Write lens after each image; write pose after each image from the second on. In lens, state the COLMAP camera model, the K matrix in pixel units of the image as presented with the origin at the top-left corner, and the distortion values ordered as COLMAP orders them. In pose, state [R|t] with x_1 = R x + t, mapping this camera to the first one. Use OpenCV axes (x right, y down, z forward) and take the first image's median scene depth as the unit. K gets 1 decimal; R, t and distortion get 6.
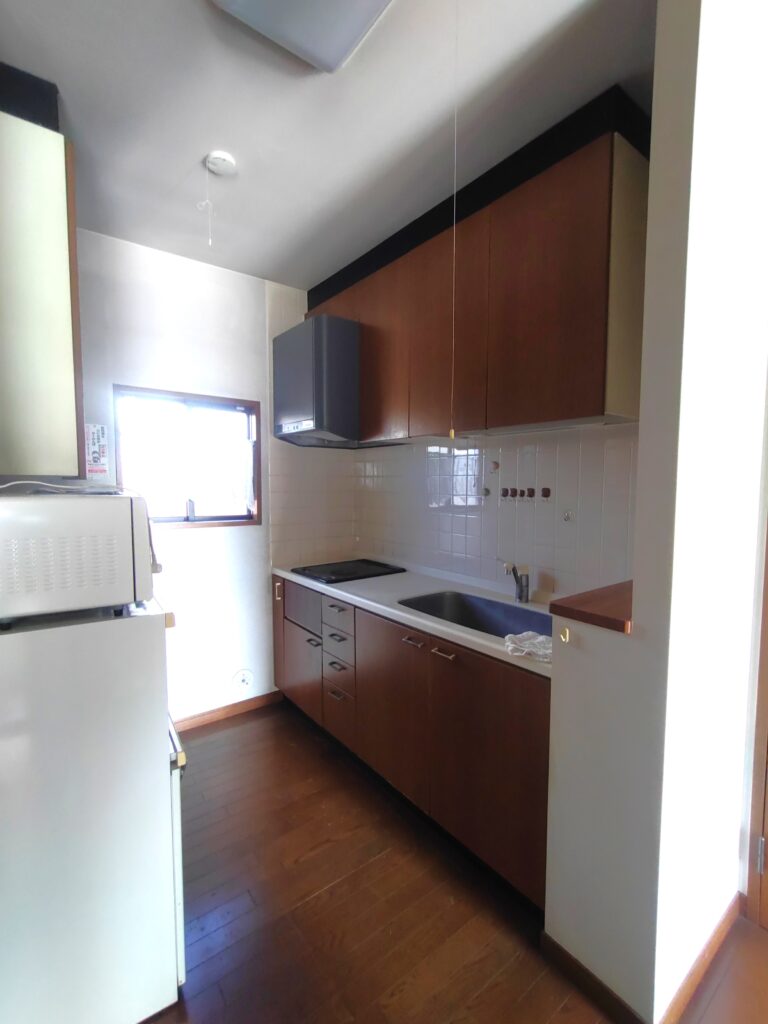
lens RADIAL K [[461.8, 0, 389.1], [0, 461.8, 513.3], [0, 0, 1]] dist [0.001657, -0.001374]
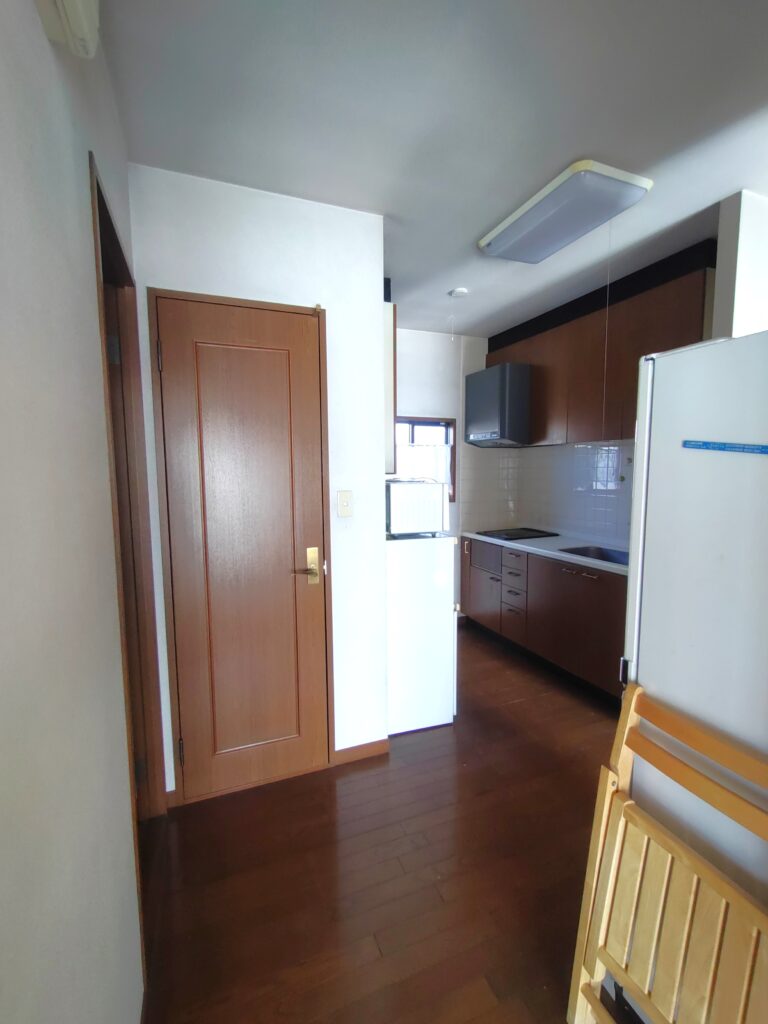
lens RADIAL K [[461.8, 0, 389.5], [0, 461.8, 520.4], [0, 0, 1]] dist [0.001657, -0.001374]
pose [[0.963495, 0.014757, -0.267318, -0.095238], [-0.003187, 0.999041, 0.043666, 0.021396], [0.267706, -0.041220, 0.962619, -0.549080]]
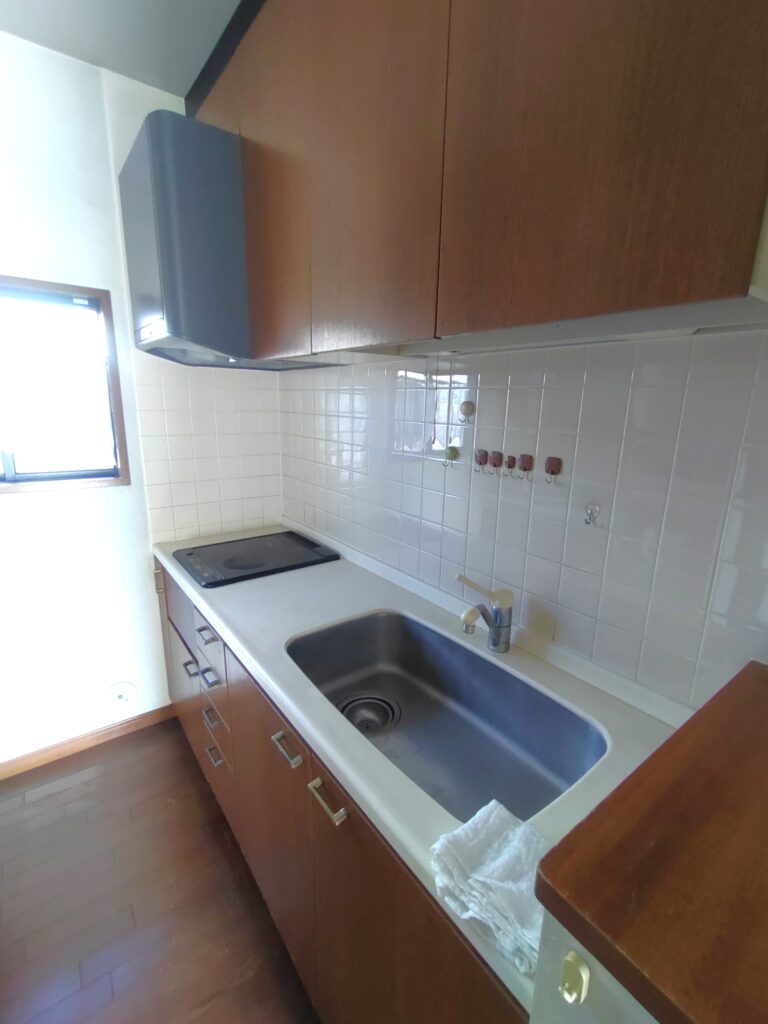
lens RADIAL K [[461.8, 0, 389.9], [0, 461.8, 516.5], [0, 0, 1]] dist [0.001657, -0.001374]
pose [[0.999764, 0.021439, -0.003471, 0.122836], [-0.020539, 0.985257, 0.169844, -0.060177], [0.007061, -0.169732, 0.985465, 0.371721]]
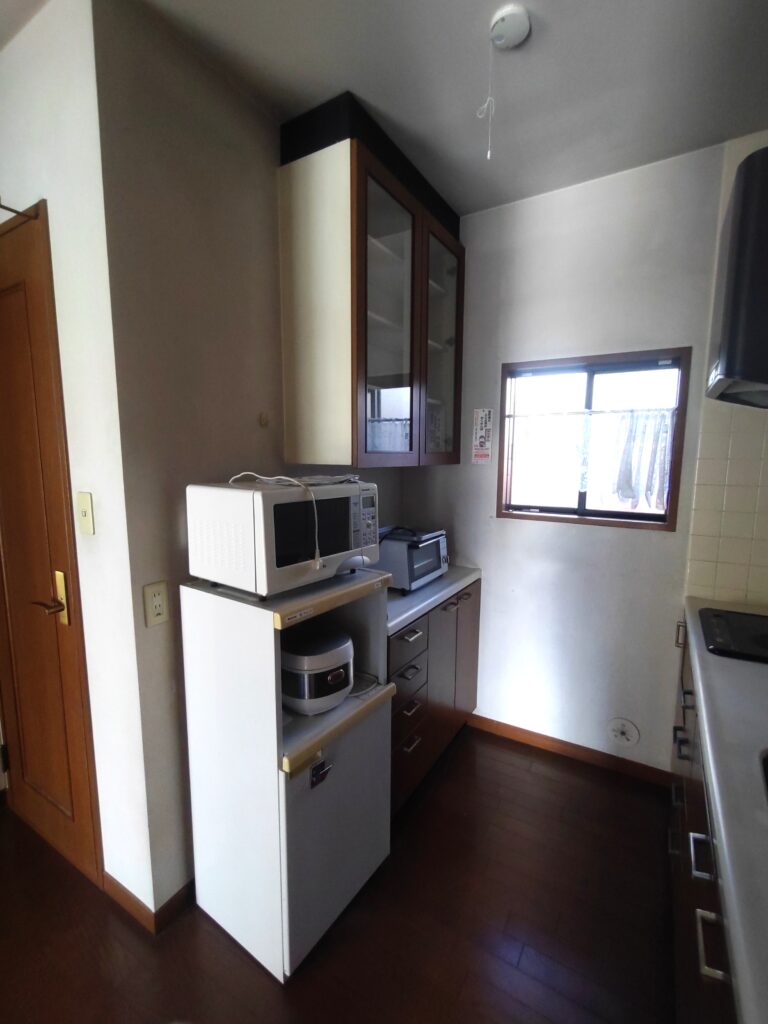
lens RADIAL K [[461.8, 0, 390.7], [0, 461.8, 517.3], [0, 0, 1]] dist [0.001657, -0.001374]
pose [[0.365550, 0.122323, -0.922719, 0.223474], [-0.065378, 0.992253, 0.105640, -0.047149], [0.928493, 0.021709, 0.370716, 0.408126]]
